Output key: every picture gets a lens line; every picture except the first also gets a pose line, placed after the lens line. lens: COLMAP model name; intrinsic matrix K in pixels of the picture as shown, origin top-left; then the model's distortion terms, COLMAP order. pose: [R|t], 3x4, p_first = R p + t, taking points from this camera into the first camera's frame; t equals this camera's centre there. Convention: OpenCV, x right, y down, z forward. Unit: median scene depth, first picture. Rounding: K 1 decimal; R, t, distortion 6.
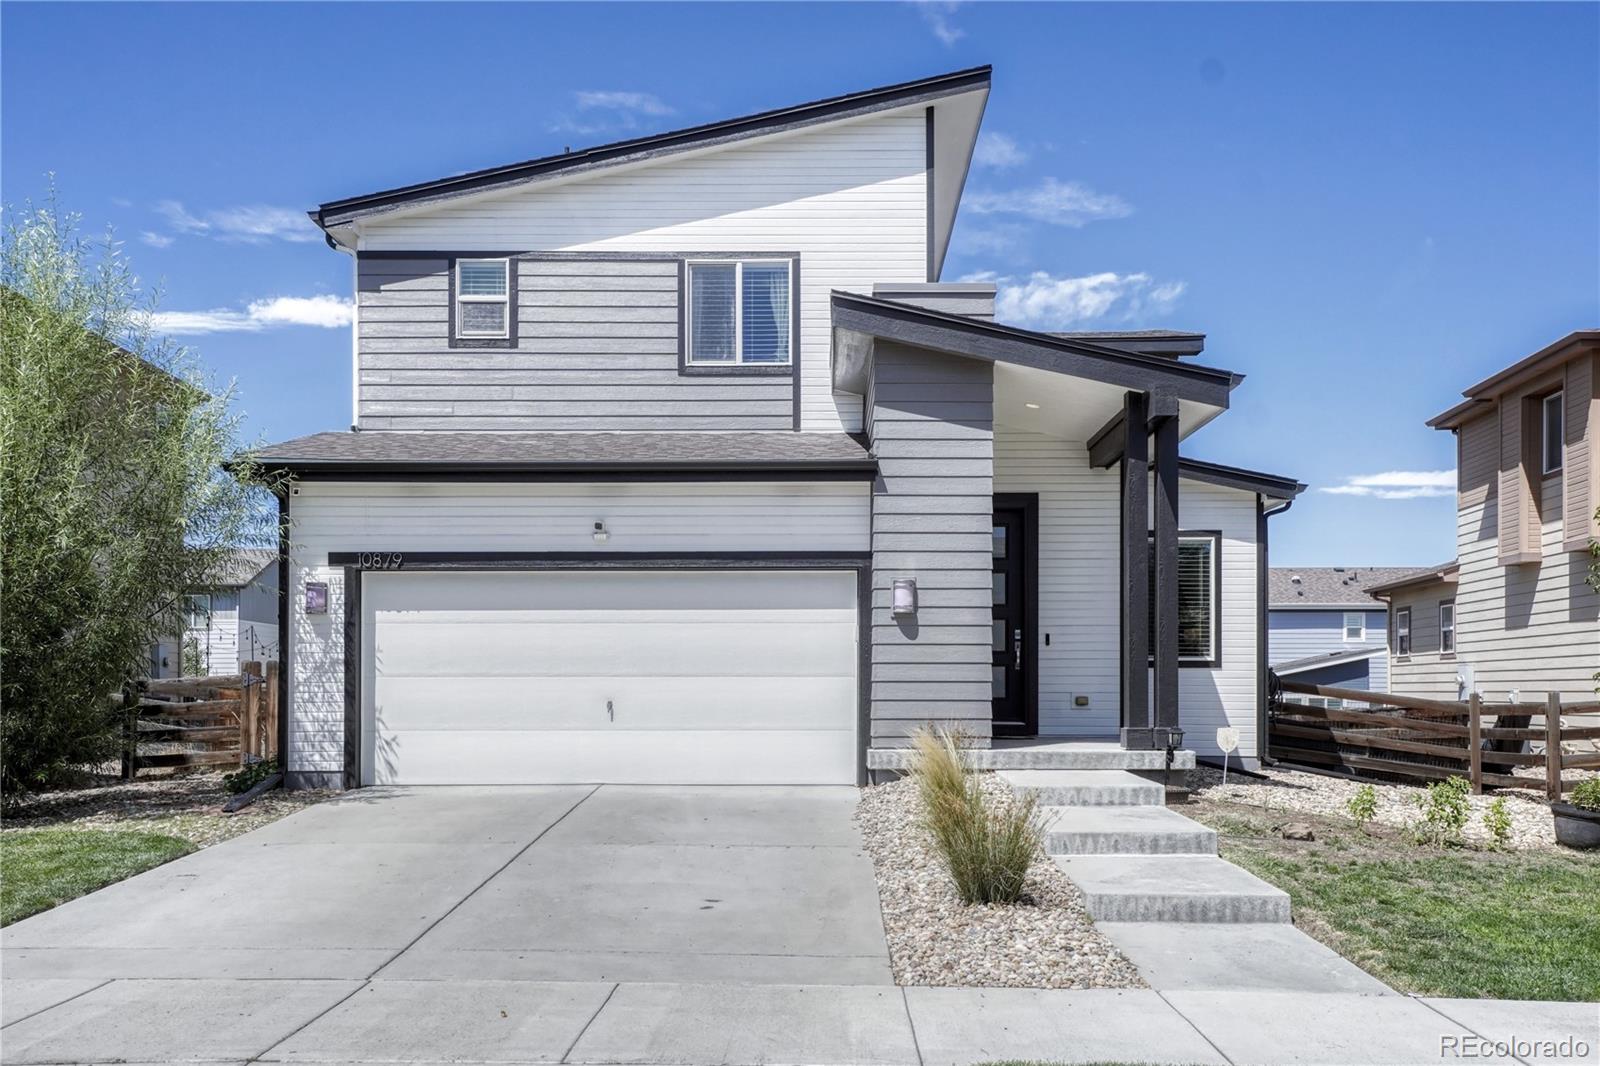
lens RADIAL K [[1335.3, 0, 796.2], [0, 1335.3, 535.5], [0, 0, 1]] dist [0.053723, 0.001760]
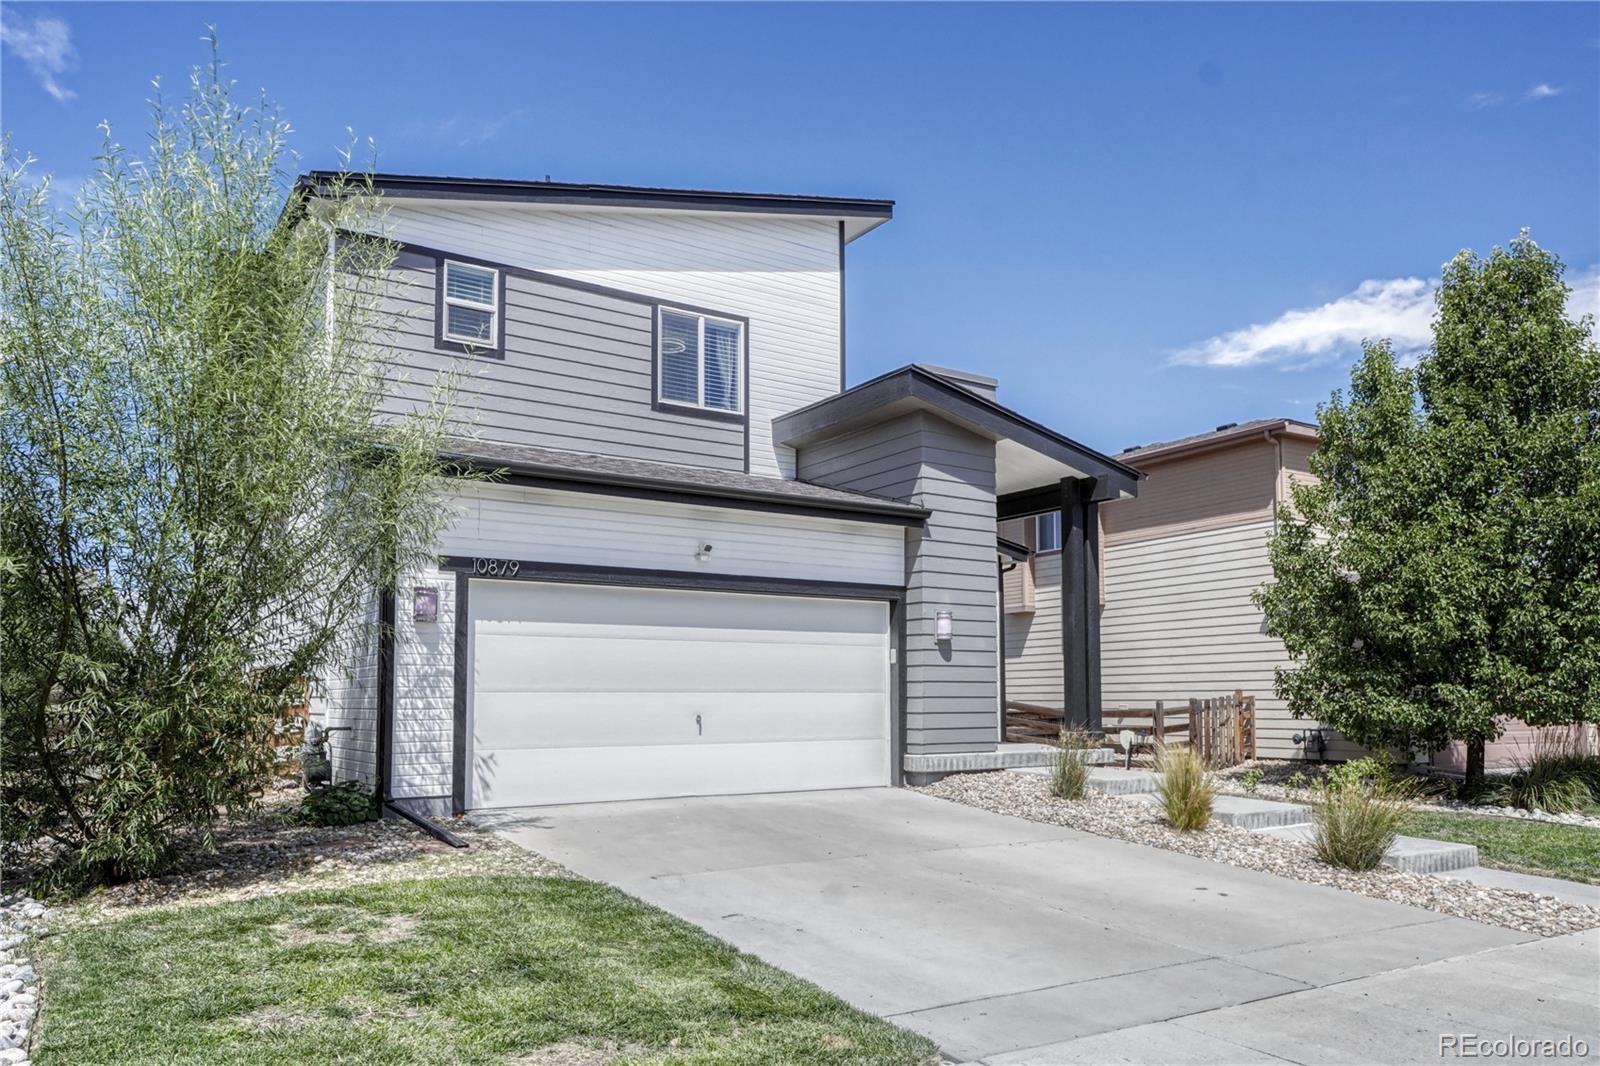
lens RADIAL K [[1092.1, 0, 806.1], [0, 1092.1, 533.1], [0, 0, 1]] dist [0.009201, 0.001477]
pose [[0.836404, 0.081490, 0.542023, -0.539490], [-0.062507, 0.996616, -0.053380, 0.021701], [-0.544538, 0.010767, 0.838667, 0.233220]]
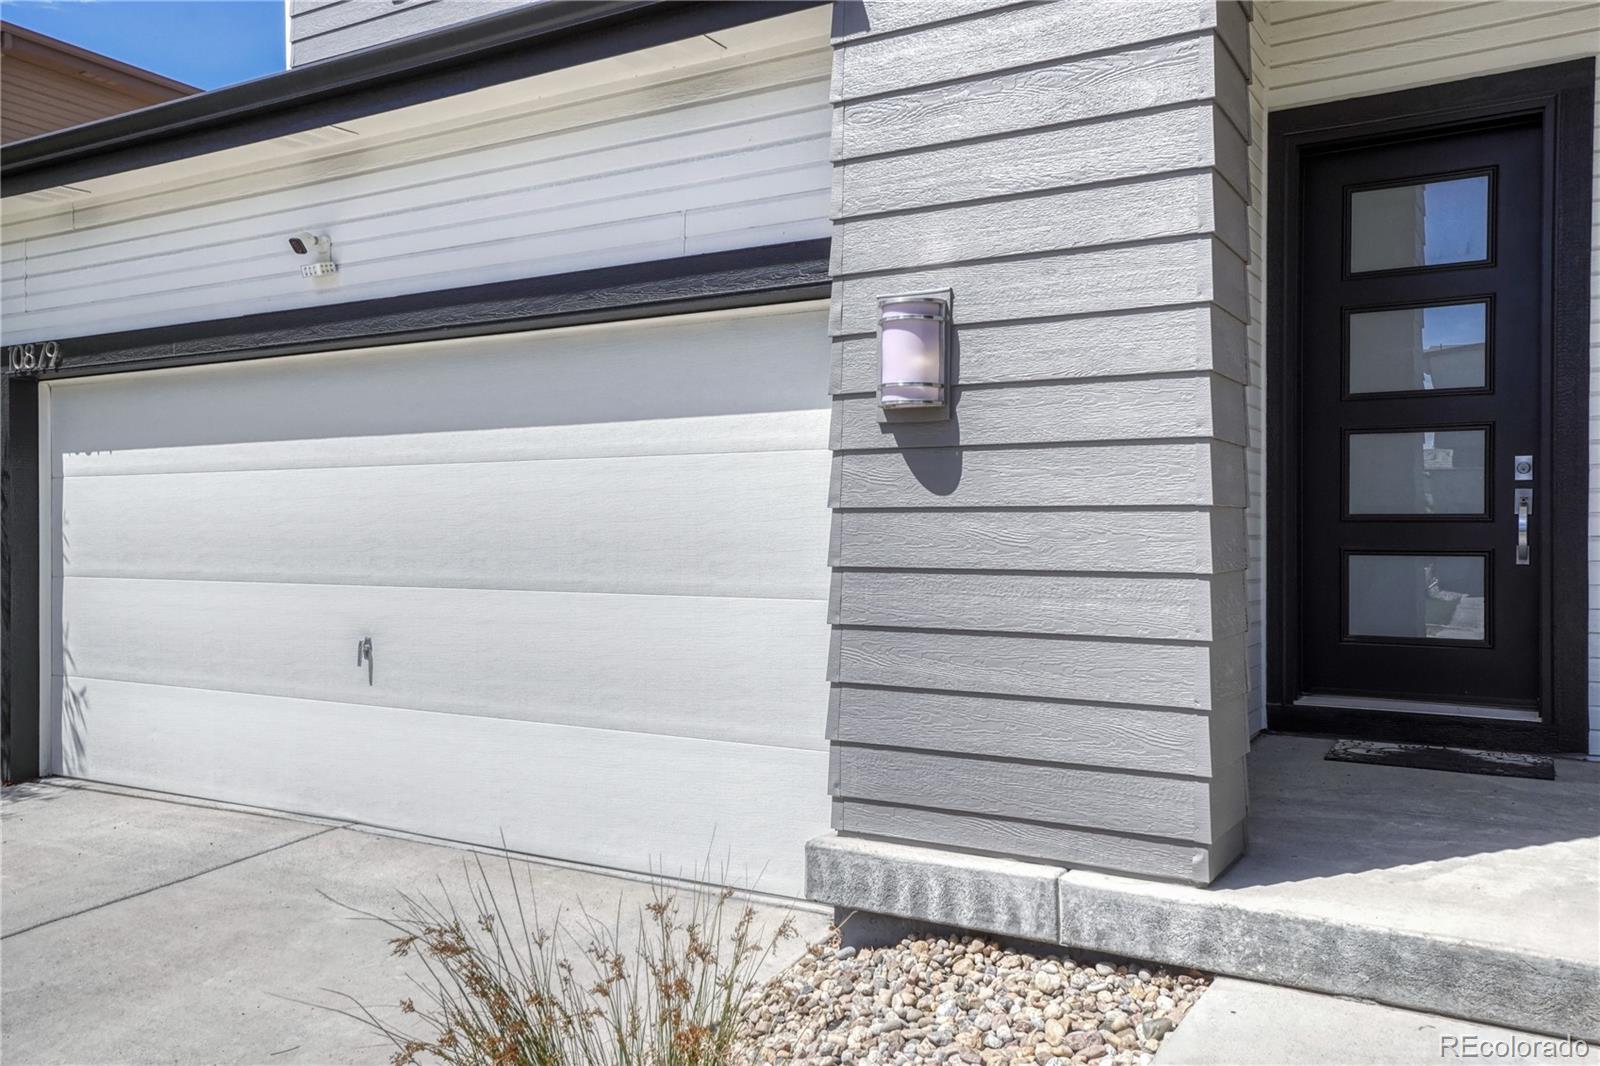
lens RADIAL K [[1252.5, 0, 775.0], [0, 1252.5, 488.8], [0, 0, 1]] dist [0.059362, 0.002093]
pose [[0.866786, -0.016699, -0.498400, 0.189549], [0.055872, 0.996398, 0.063786, 0.053932], [0.495540, -0.083136, 0.864597, 0.701445]]
